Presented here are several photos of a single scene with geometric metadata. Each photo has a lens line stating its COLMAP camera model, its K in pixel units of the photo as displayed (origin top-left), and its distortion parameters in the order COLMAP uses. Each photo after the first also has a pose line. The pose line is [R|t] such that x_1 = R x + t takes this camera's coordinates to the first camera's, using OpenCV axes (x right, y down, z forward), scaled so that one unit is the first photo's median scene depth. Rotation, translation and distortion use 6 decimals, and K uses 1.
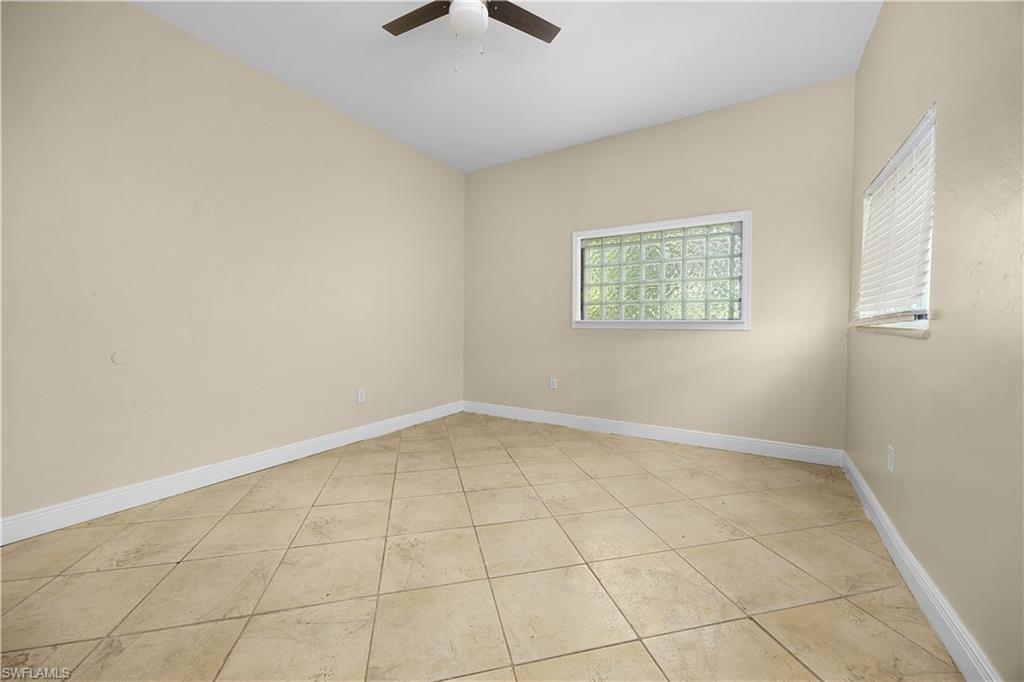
lens RADIAL K [[399.4, 0, 508.3], [0, 399.4, 336.8], [0, 0, 1]] dist [-0.008463, 0.002556]
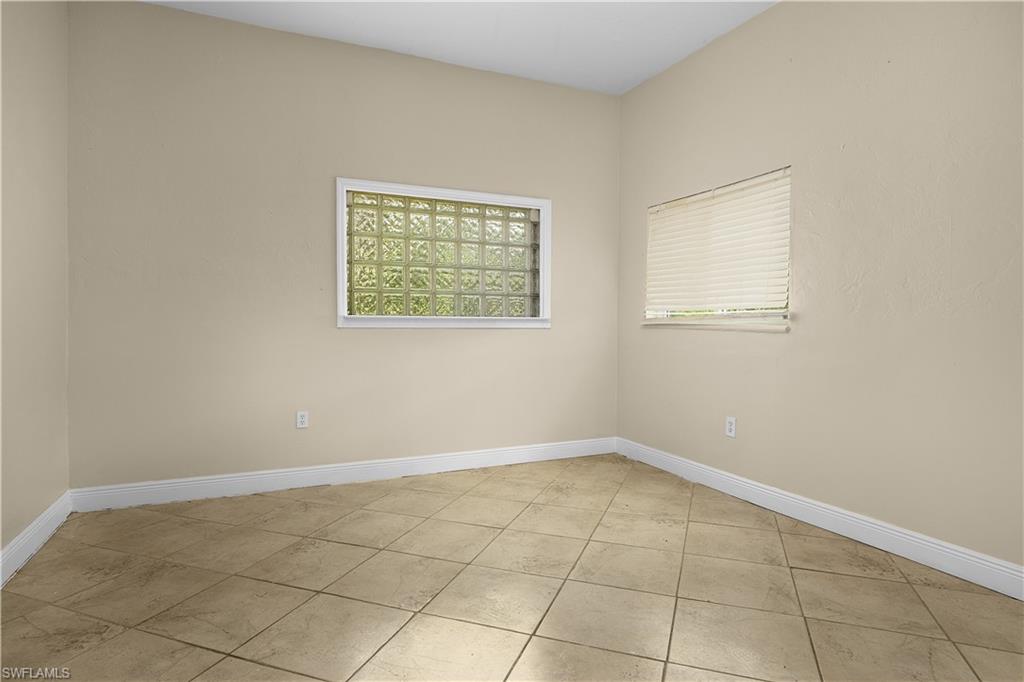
lens RADIAL K [[574.8, 0, 508.9], [0, 574.8, 339.3], [0, 0, 1]] dist [-0.000223, 0.000697]
pose [[0.544488, -0.023565, 0.838437, -0.526274], [0.025435, 0.999609, 0.011578, -0.007291], [-0.838383, 0.015022, 0.544875, 0.313333]]
